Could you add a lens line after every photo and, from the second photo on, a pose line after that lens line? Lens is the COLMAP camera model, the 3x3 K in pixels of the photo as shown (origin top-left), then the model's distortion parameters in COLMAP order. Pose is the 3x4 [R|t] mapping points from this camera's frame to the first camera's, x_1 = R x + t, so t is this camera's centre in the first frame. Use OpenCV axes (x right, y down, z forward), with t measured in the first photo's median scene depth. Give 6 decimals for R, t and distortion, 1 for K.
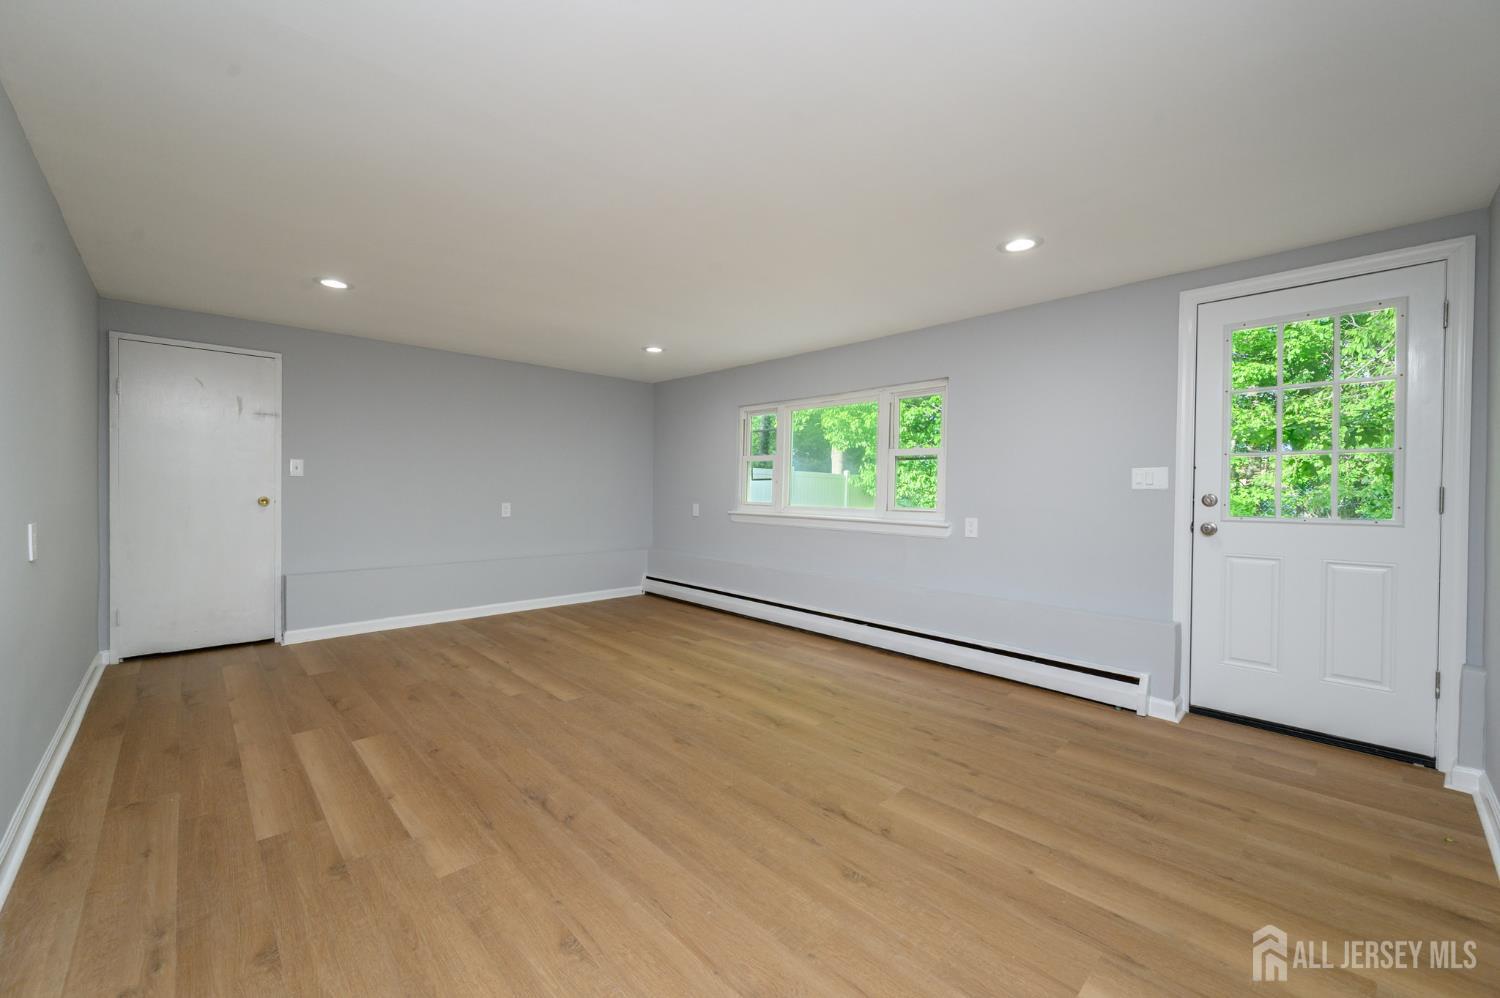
lens RADIAL K [[589.8, 0, 749.4], [0, 589.8, 494.7], [0, 0, 1]] dist [-0.000575, -0.000094]
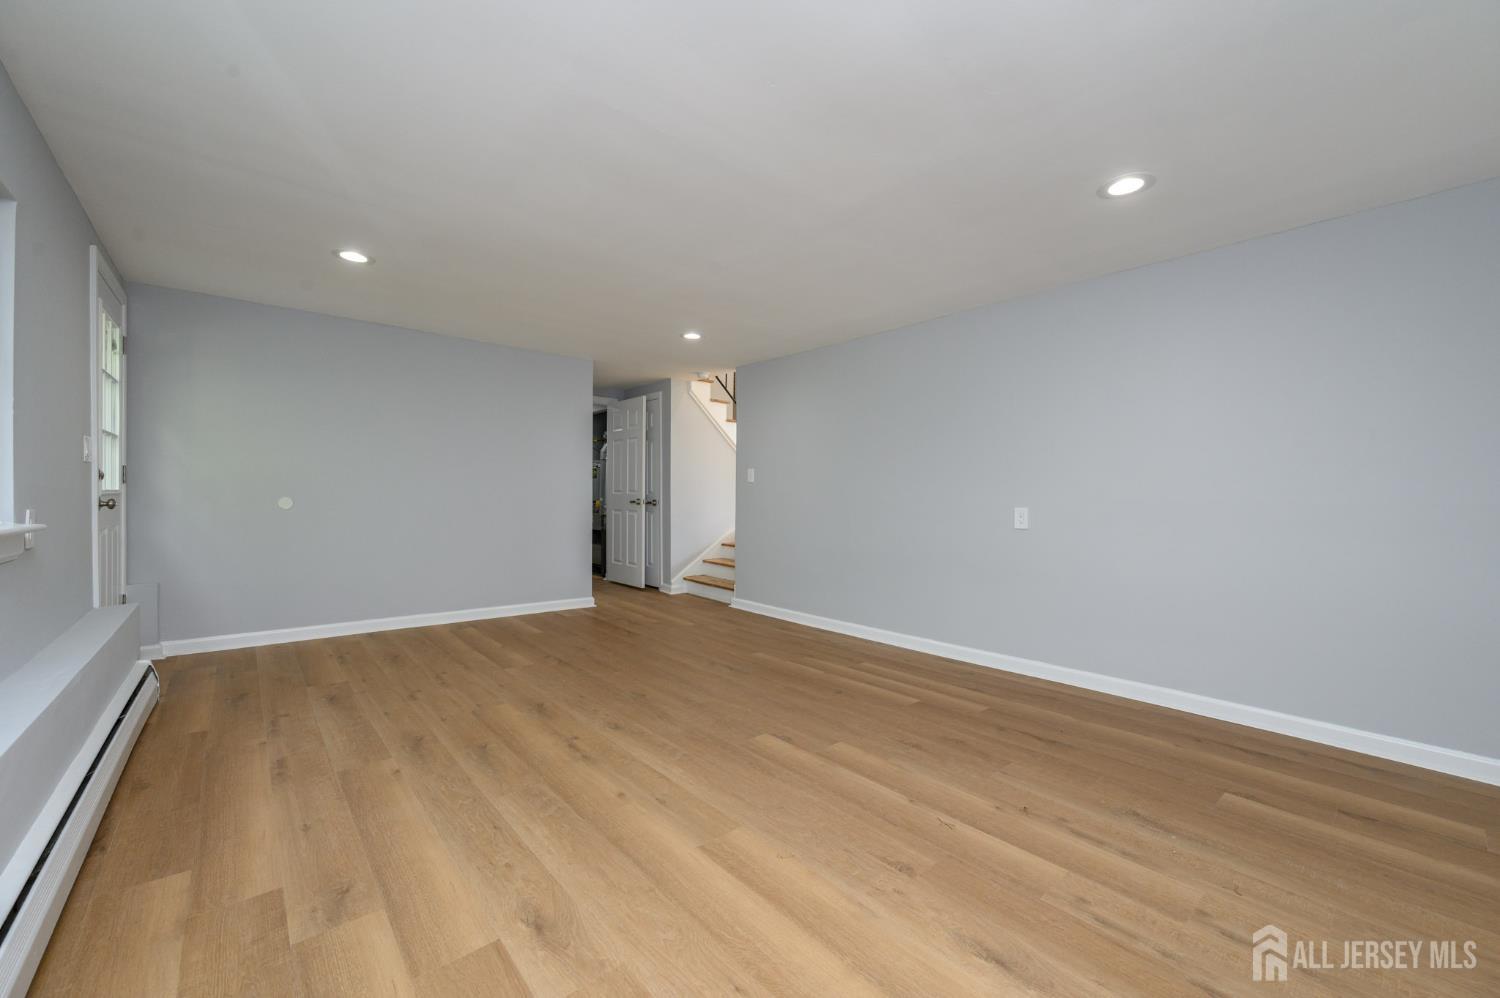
lens RADIAL K [[589.8, 0, 749.4], [0, 589.8, 494.7], [0, 0, 1]] dist [-0.000575, -0.000094]
pose [[-0.998634, -0.021751, 0.047503, -0.324746], [-0.021624, 0.999761, 0.003190, 0.014482], [-0.047561, 0.002158, -0.998866, 1.844485]]
